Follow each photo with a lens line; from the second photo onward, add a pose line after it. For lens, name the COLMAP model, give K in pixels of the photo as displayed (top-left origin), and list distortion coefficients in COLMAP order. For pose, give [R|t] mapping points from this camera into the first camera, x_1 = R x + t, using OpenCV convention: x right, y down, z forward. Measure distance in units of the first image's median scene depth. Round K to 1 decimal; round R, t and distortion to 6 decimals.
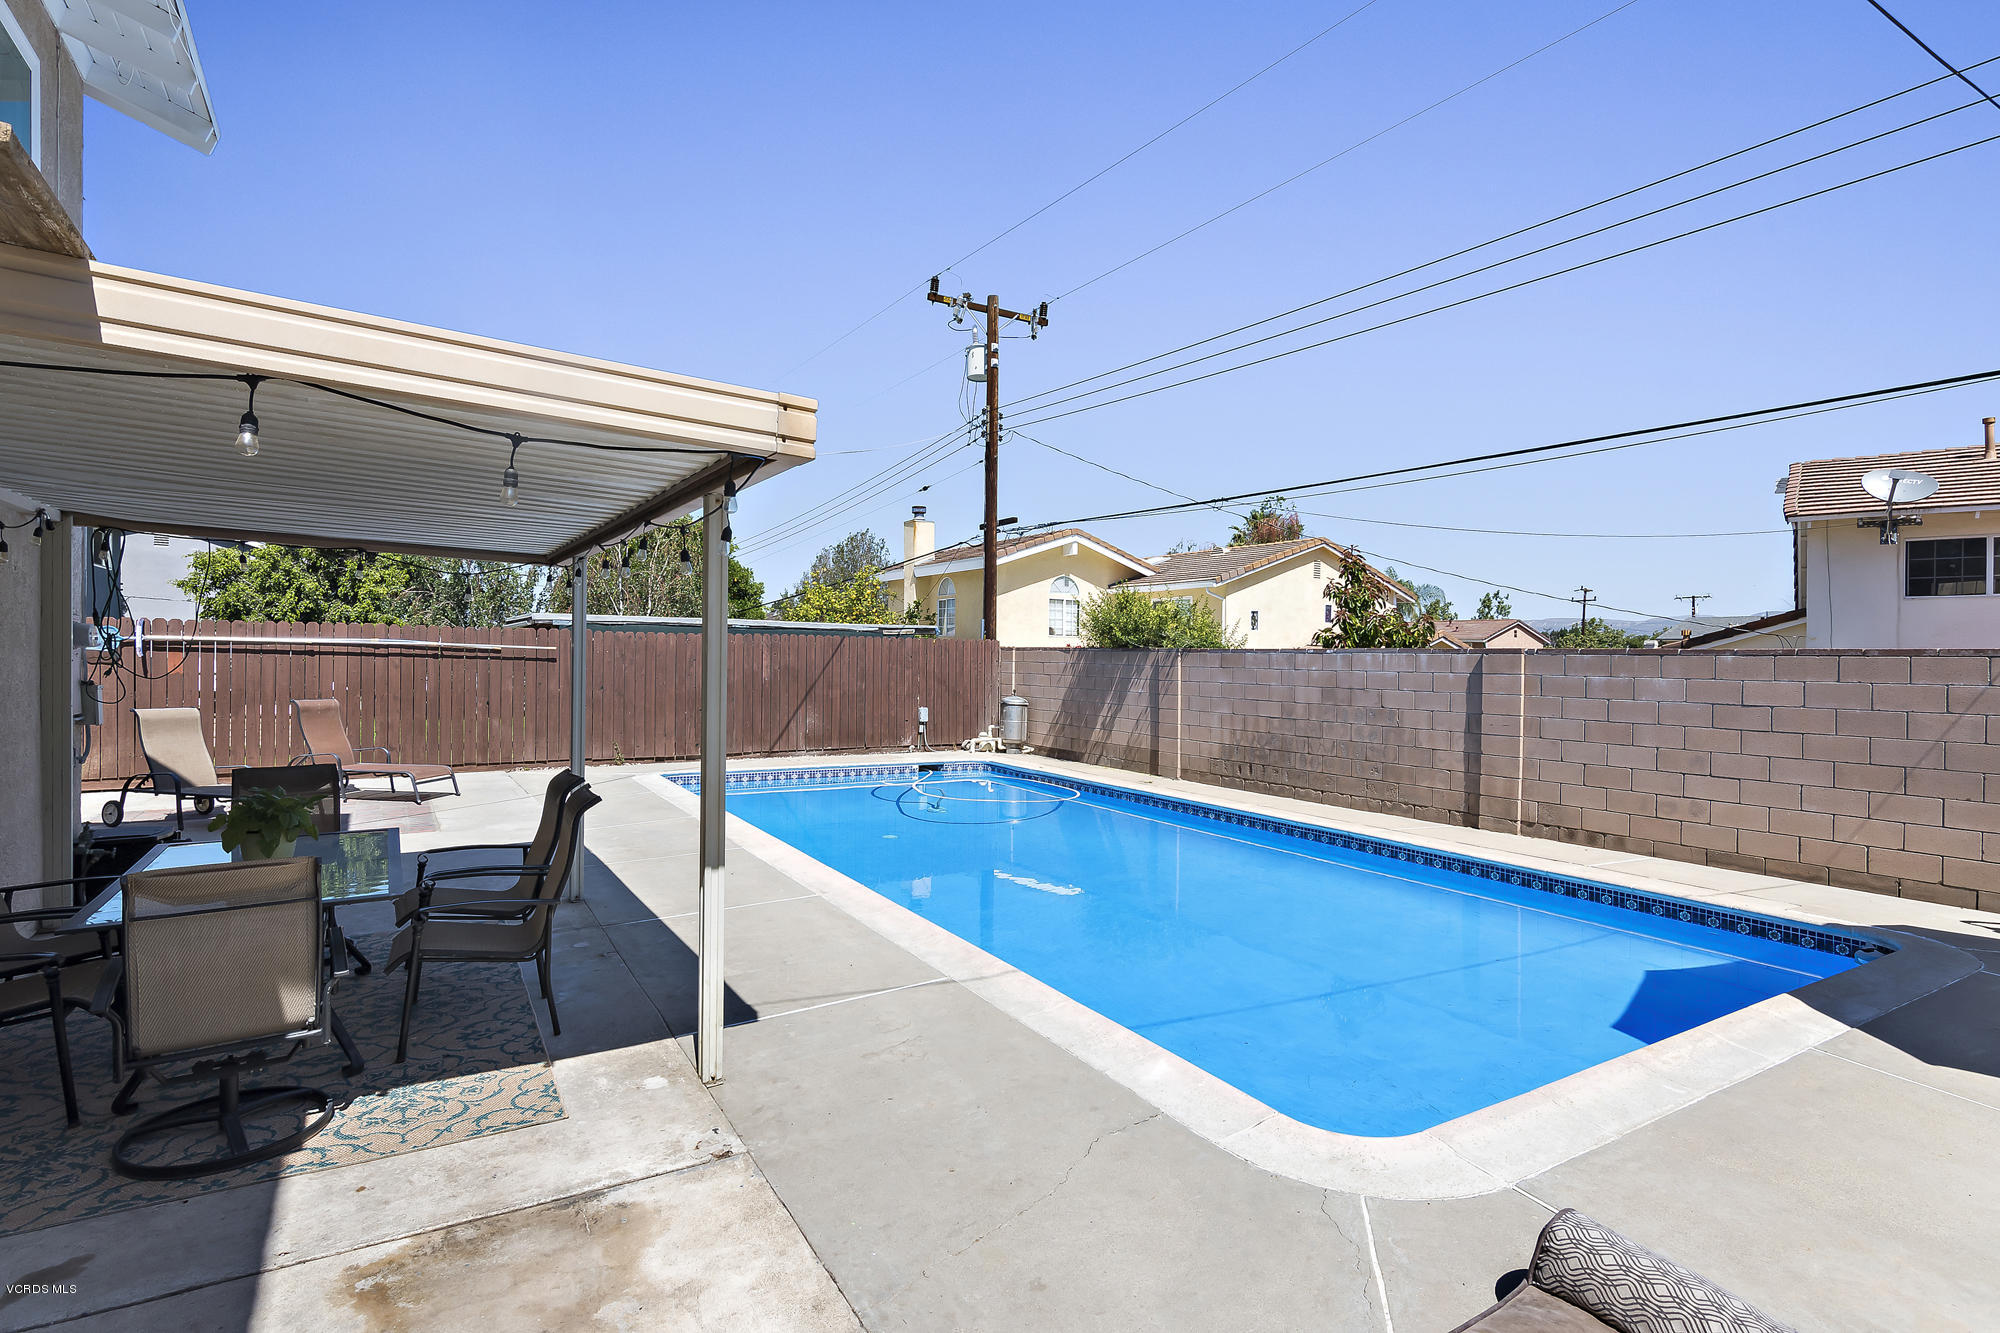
lens RADIAL K [[968.0, 0, 1000.0], [0, 968.0, 666.5], [0, 0, 1]] dist [0.002061, 0.000047]
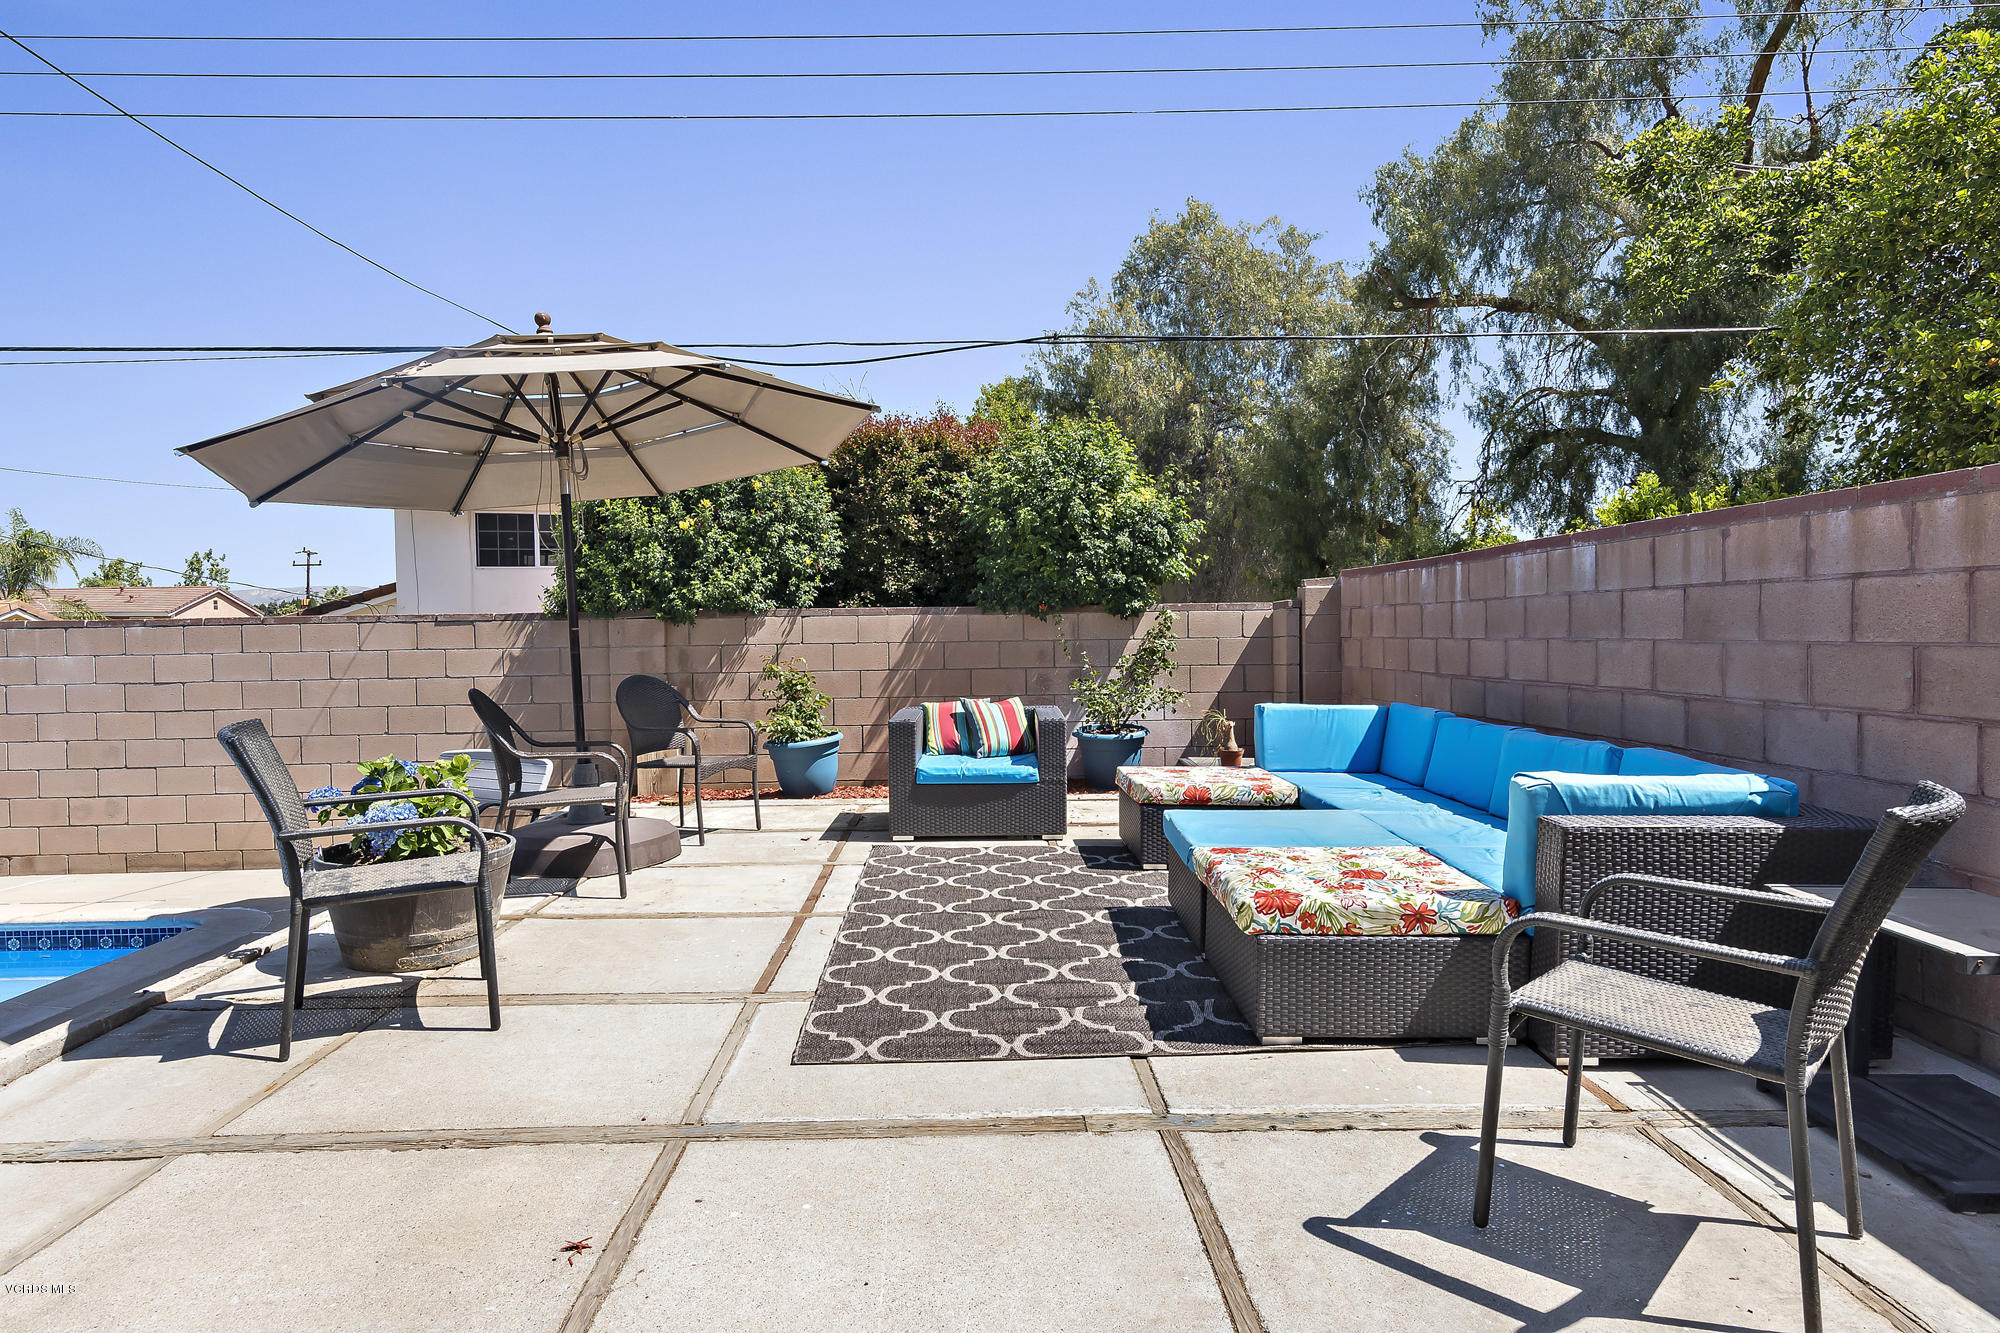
lens RADIAL K [[1149.9, 0, 1000.0], [0, 1149.9, 666.5], [0, 0, 1]] dist [0.005425, 0.000328]
pose [[0.501751, -0.050882, 0.863514, 0.226965], [0.033805, 0.998659, 0.039202, 0.008758], [-0.864351, 0.009521, 0.502799, -0.171898]]
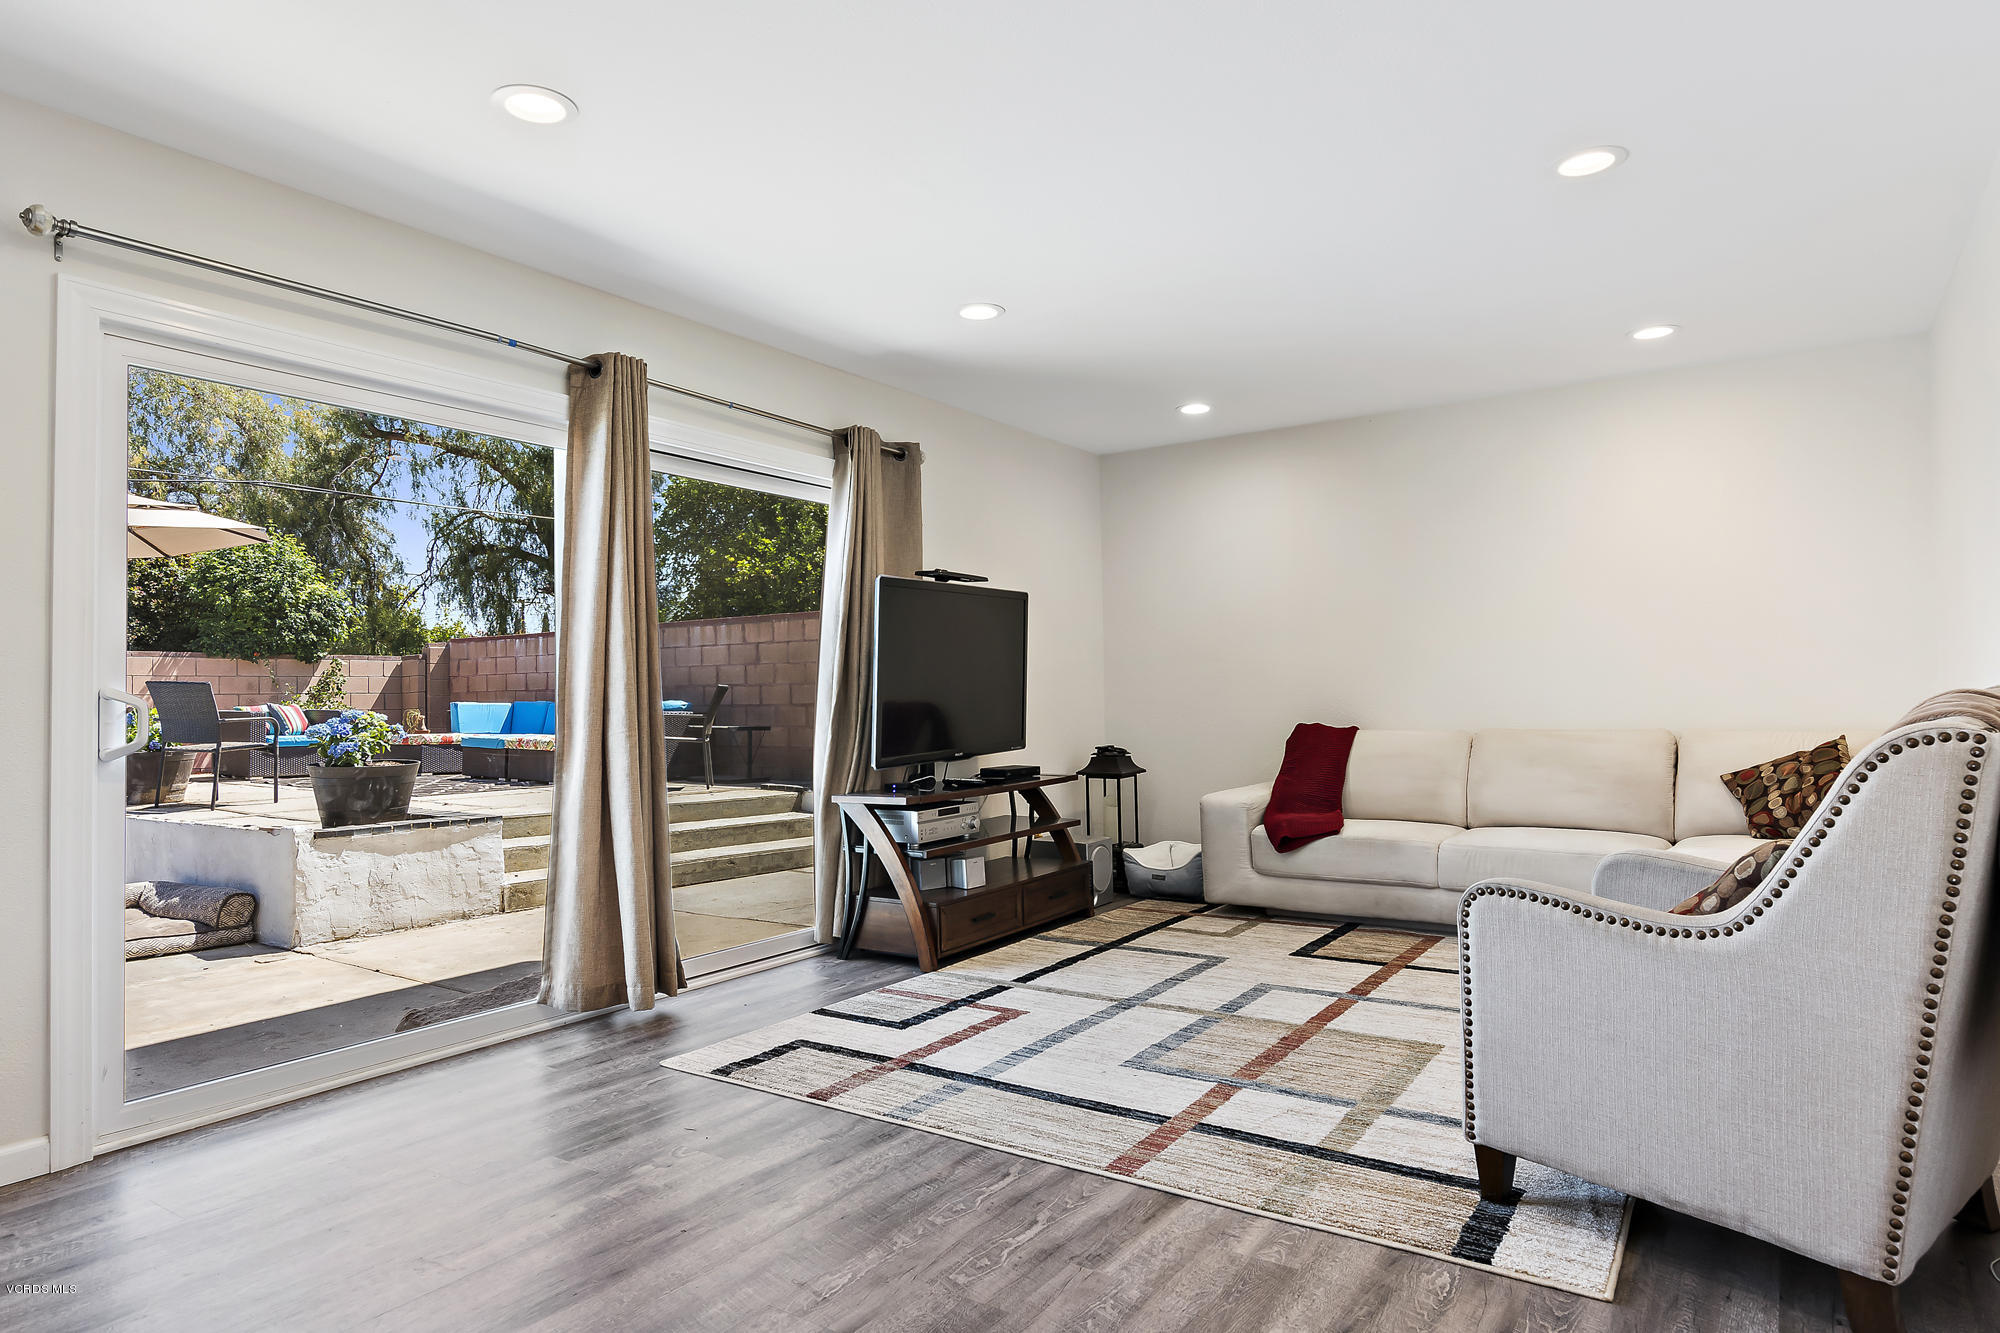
lens RADIAL K [[1149.9, 0, 1000.0], [0, 1149.9, 666.5], [0, 0, 1]] dist [0.005425, 0.000328]
pose [[-0.393542, 0.011907, 0.919229, -0.553682], [0.020537, 0.999780, -0.004158, 0.035756], [-0.919077, 0.017242, -0.393700, -0.035231]]
